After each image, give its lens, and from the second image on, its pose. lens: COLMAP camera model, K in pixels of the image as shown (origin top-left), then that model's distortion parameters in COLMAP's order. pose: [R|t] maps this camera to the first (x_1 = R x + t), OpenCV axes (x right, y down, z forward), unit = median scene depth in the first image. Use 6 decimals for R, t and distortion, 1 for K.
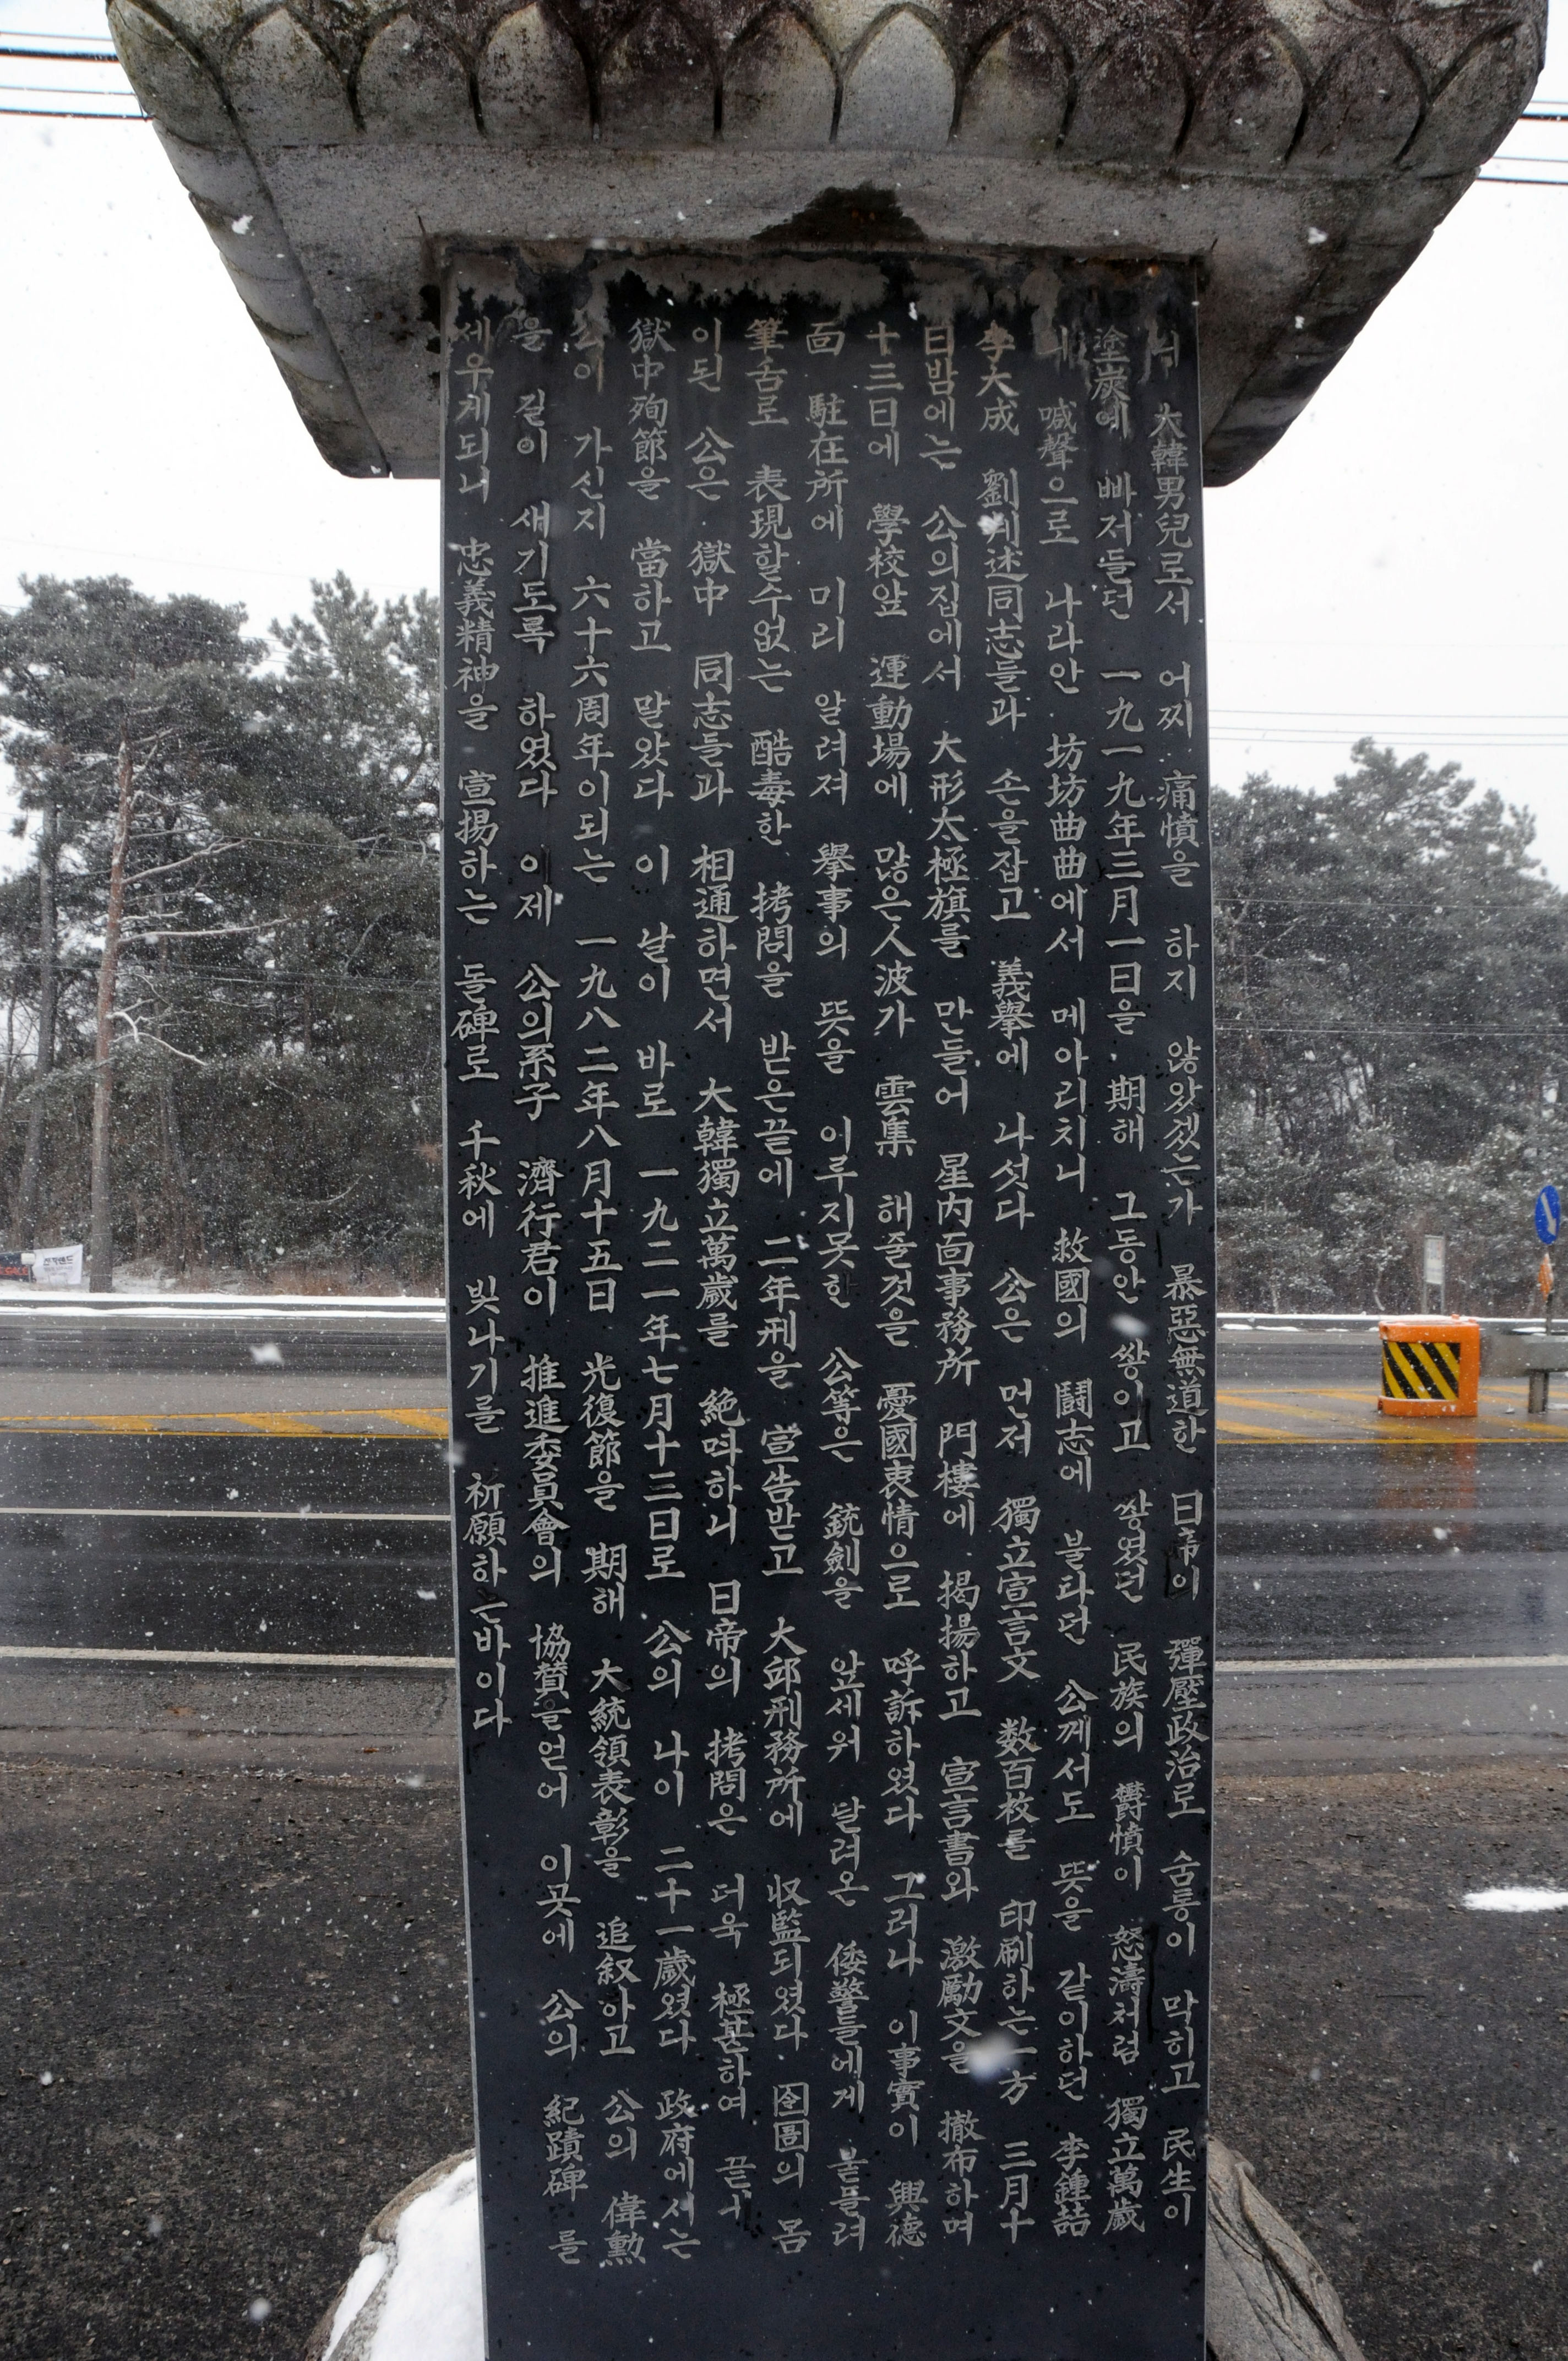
lens RADIAL K [[1794.9, 0, 793.1], [0, 1794.9, 1221.0], [0, 0, 1]] dist [-0.219933, 0.139593]
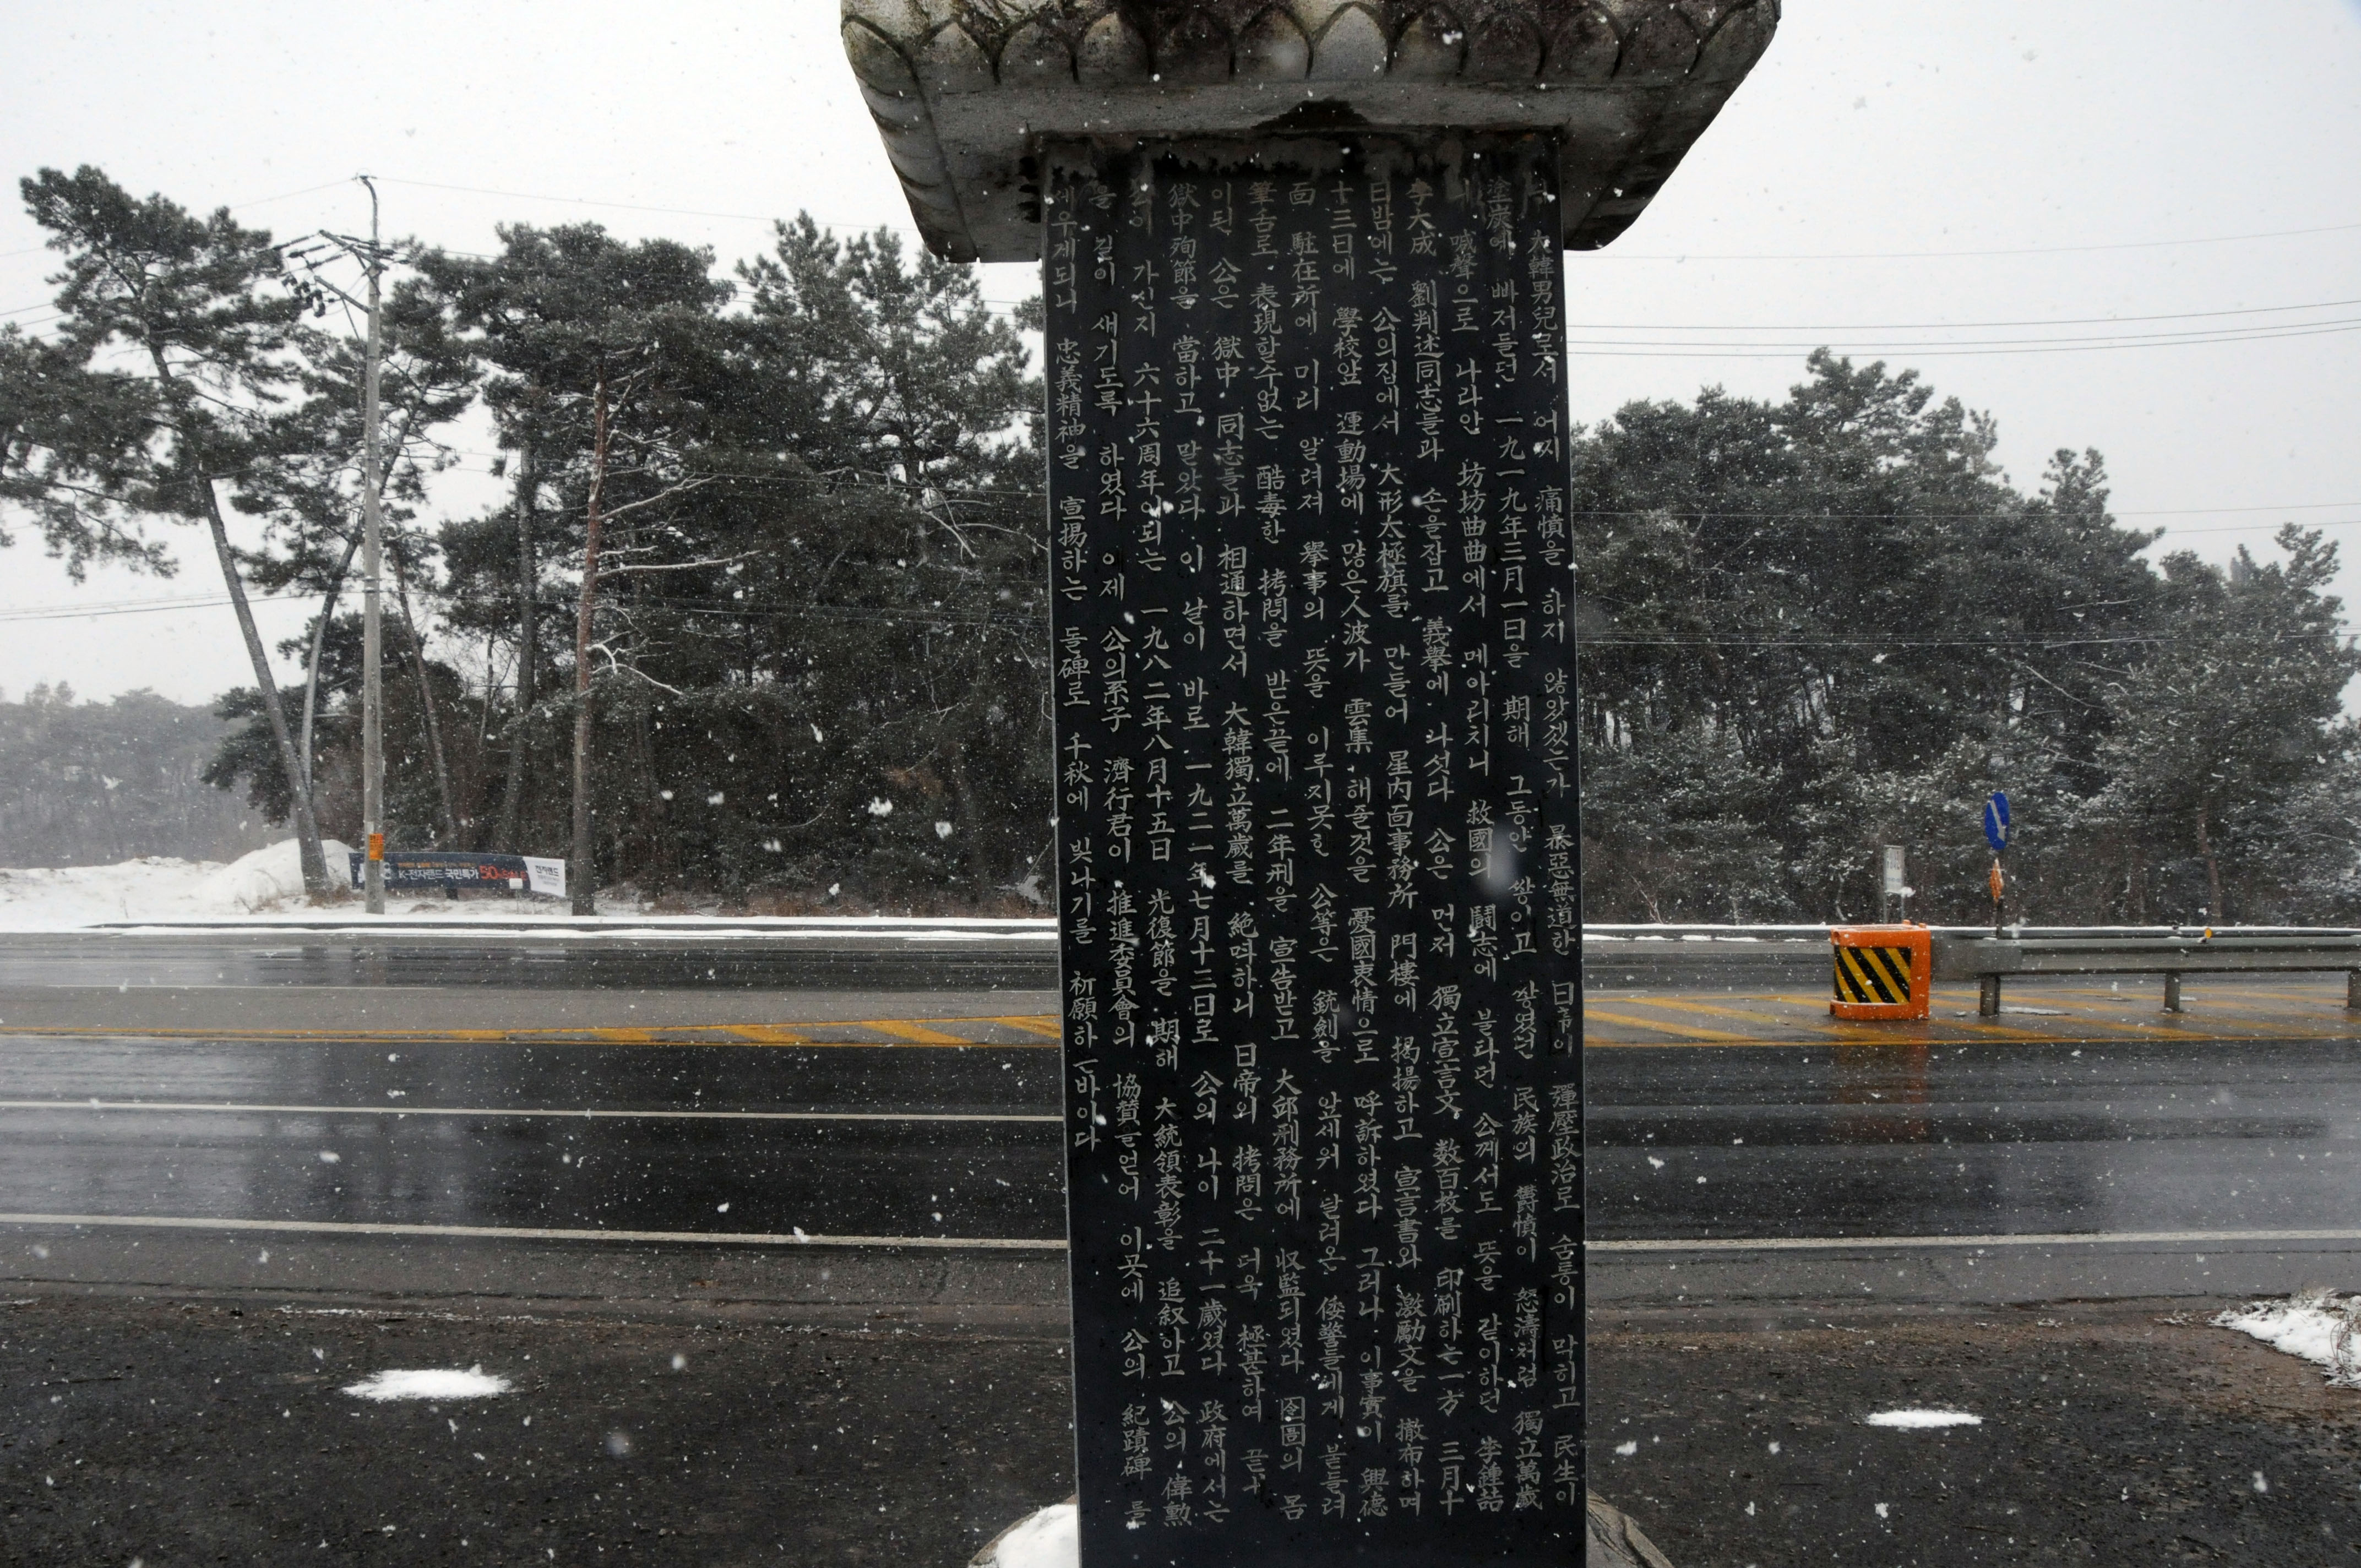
lens RADIAL K [[1755.3, 0, 1132.6], [0, 1755.3, 843.2], [0, 0, 1]] dist [-0.194667, 0.156505]
pose [[0.997460, -0.011504, -0.070299, -0.028265], [0.011663, 0.999930, 0.001848, 0.033408], [0.070273, -0.002664, 0.997524, -0.450868]]
